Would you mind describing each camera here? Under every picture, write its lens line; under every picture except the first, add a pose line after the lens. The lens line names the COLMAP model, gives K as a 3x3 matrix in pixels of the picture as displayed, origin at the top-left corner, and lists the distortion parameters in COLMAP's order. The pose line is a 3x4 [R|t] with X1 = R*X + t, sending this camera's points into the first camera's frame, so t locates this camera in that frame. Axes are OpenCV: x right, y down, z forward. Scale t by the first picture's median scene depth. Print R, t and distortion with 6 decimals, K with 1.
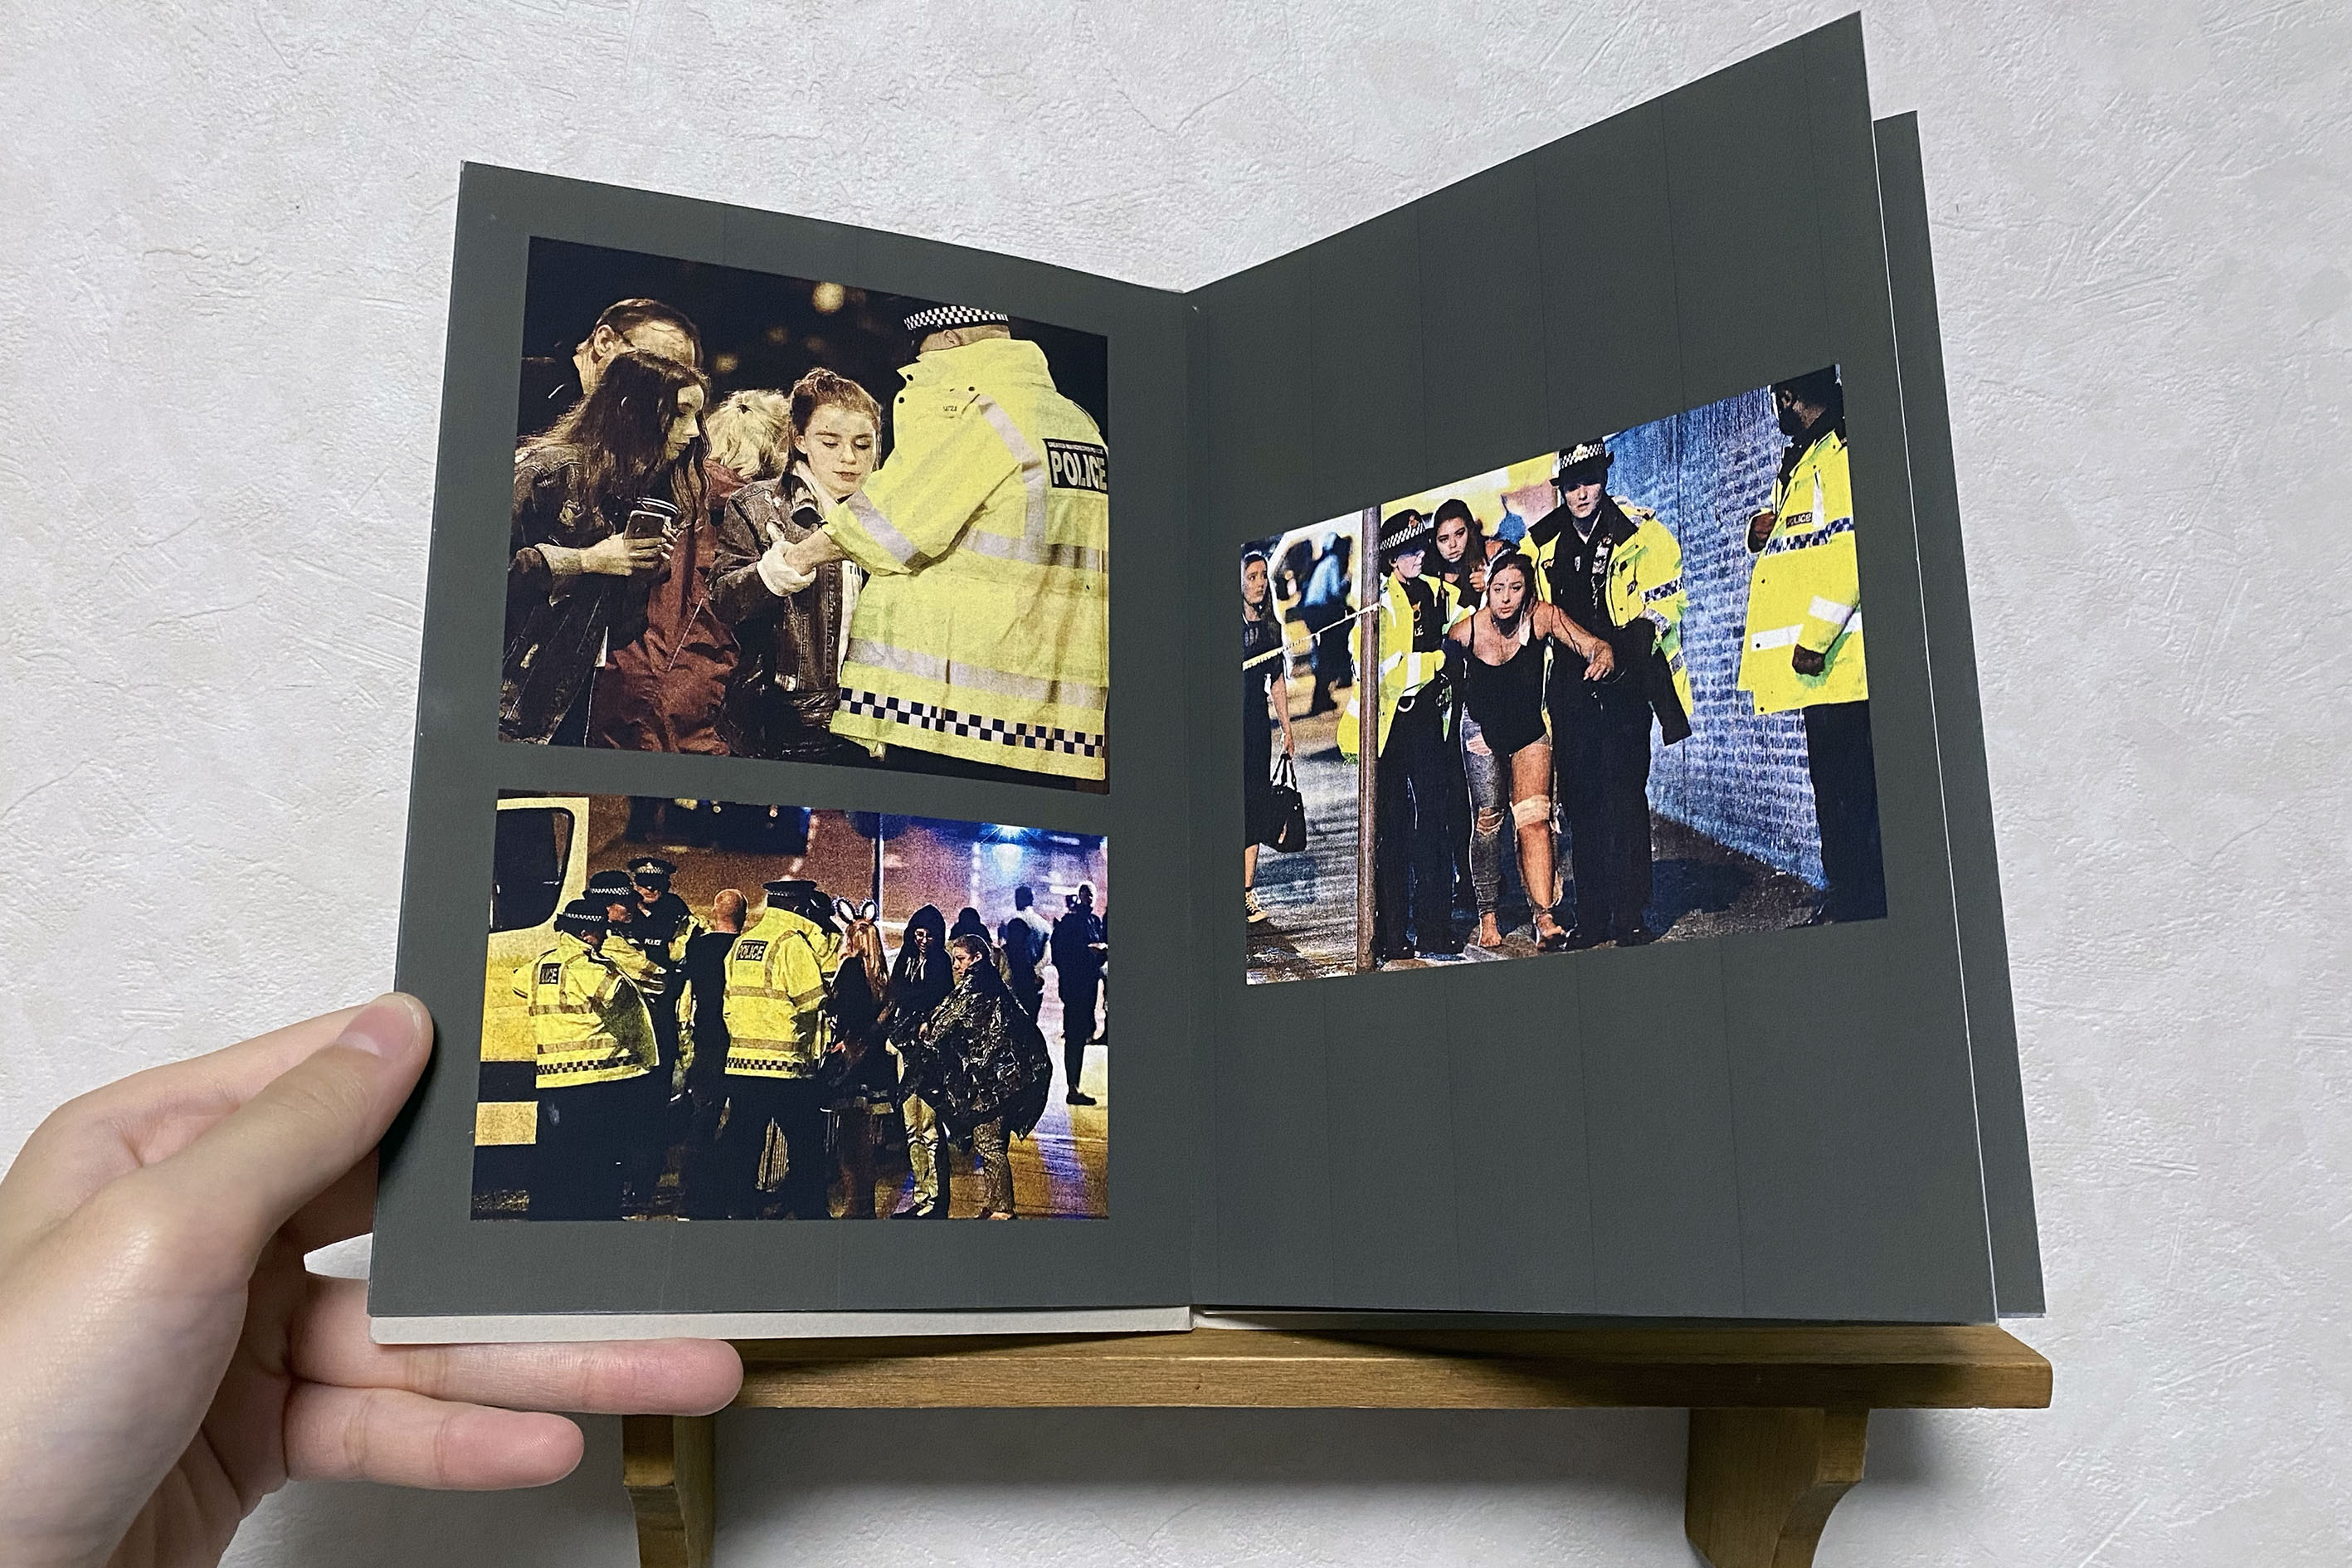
lens RADIAL K [[1840.3, 0, 1121.5], [0, 1840.3, 828.1], [0, 0, 1]] dist [-0.011295, 0.018142]
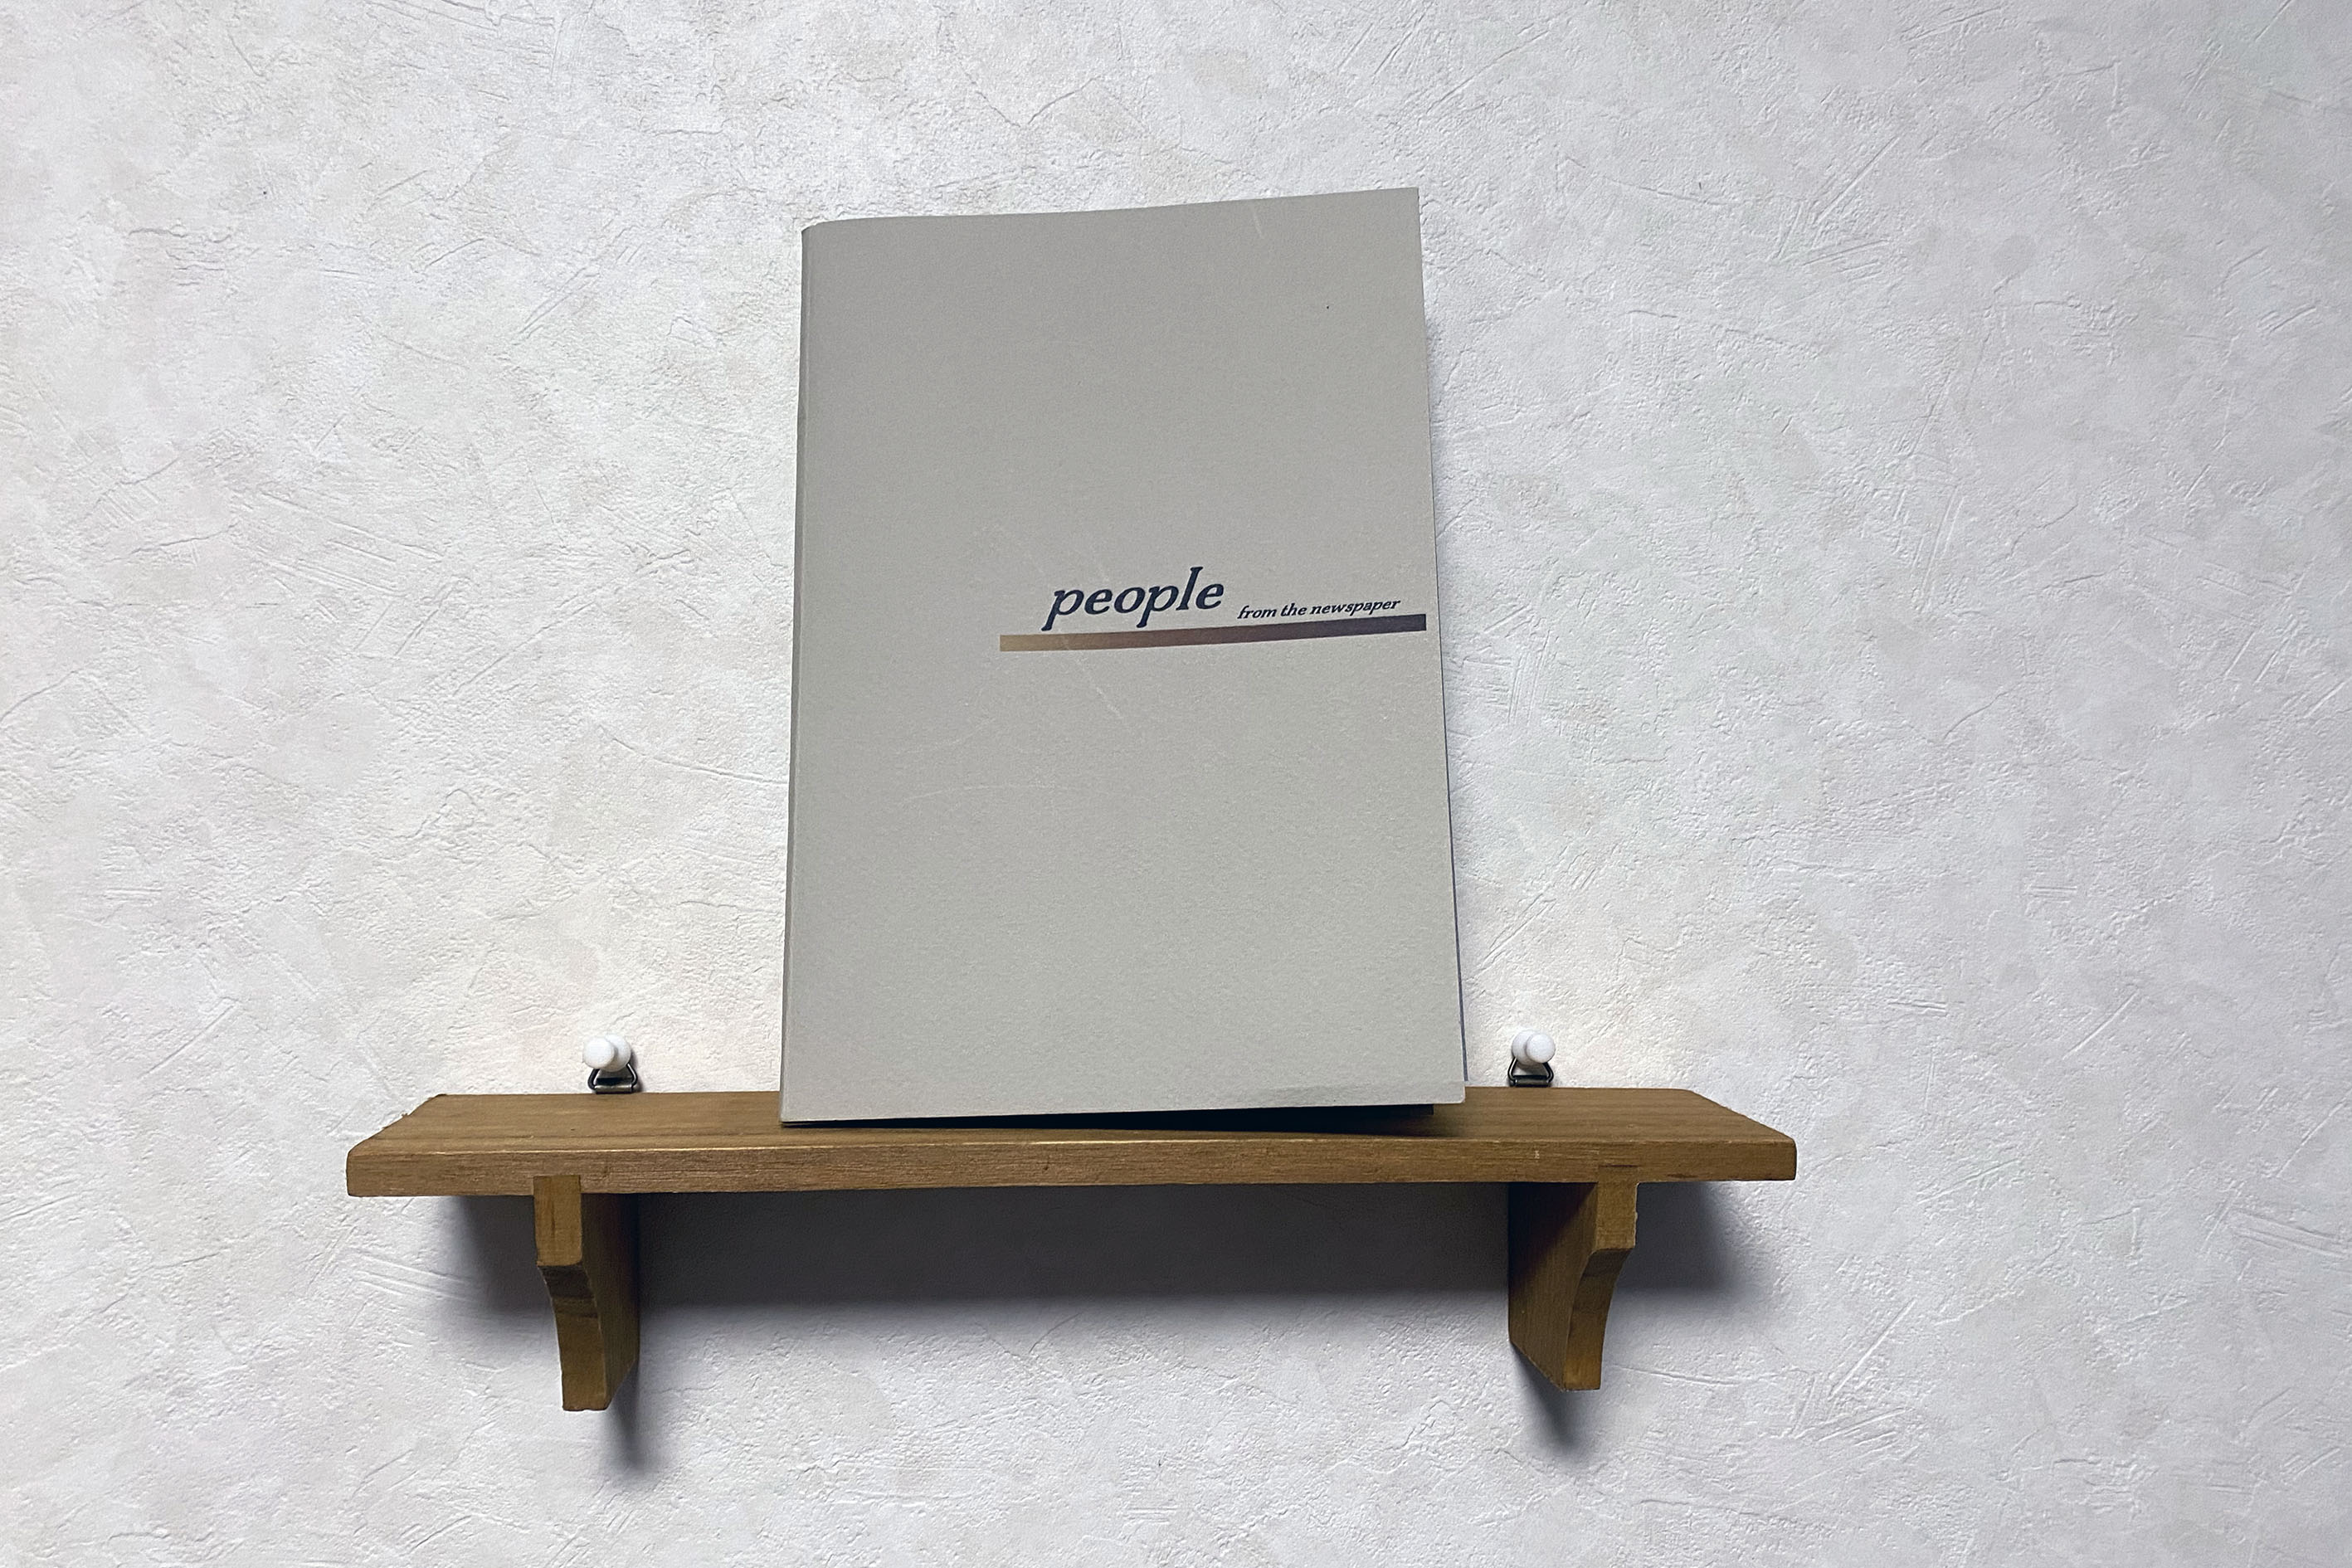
lens RADIAL K [[1693.6, 0, 1159.0], [0, 1693.6, 831.8], [0, 0, 1]] dist [0.003943, 0.000981]
pose [[0.999523, -0.022538, 0.021096, 0.078726], [0.023642, 0.998280, -0.053645, 0.127767], [-0.019851, 0.054118, 0.998337, -0.054619]]
